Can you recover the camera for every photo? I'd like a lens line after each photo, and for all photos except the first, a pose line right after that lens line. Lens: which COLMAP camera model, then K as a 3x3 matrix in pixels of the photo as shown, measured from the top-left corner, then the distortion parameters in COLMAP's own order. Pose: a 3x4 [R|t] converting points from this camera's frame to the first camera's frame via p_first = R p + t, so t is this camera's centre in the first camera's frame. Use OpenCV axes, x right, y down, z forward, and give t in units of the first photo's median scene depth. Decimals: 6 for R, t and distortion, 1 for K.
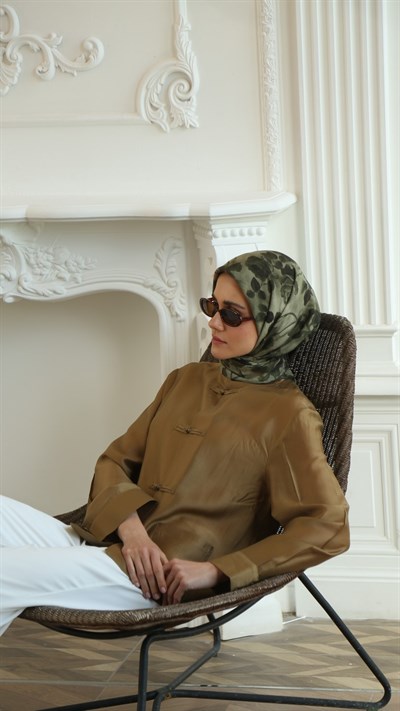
lens RADIAL K [[1876.4, 0, 242.3], [0, 1876.4, 355.4], [0, 0, 1]] dist [0.539593, 1.320273]
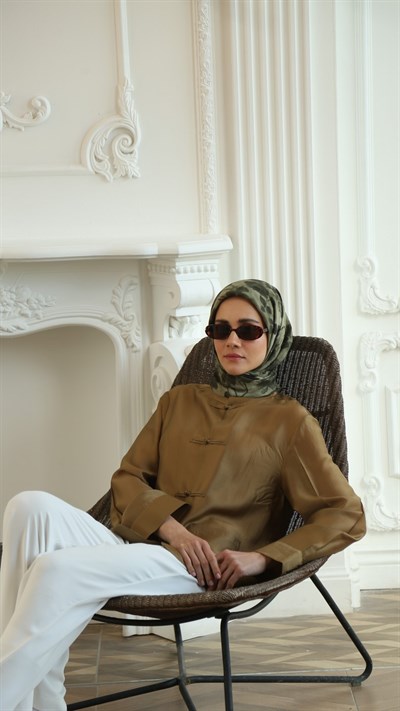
lens RADIAL K [[1876.4, 0, 242.3], [0, 1876.4, 355.4], [0, 0, 1]] dist [0.539593, 1.320273]
pose [[0.961786, -0.025006, 0.272659, -0.274430], [0.037740, 0.998423, -0.041555, 0.032318], [-0.271190, 0.050257, 0.961213, -0.074979]]
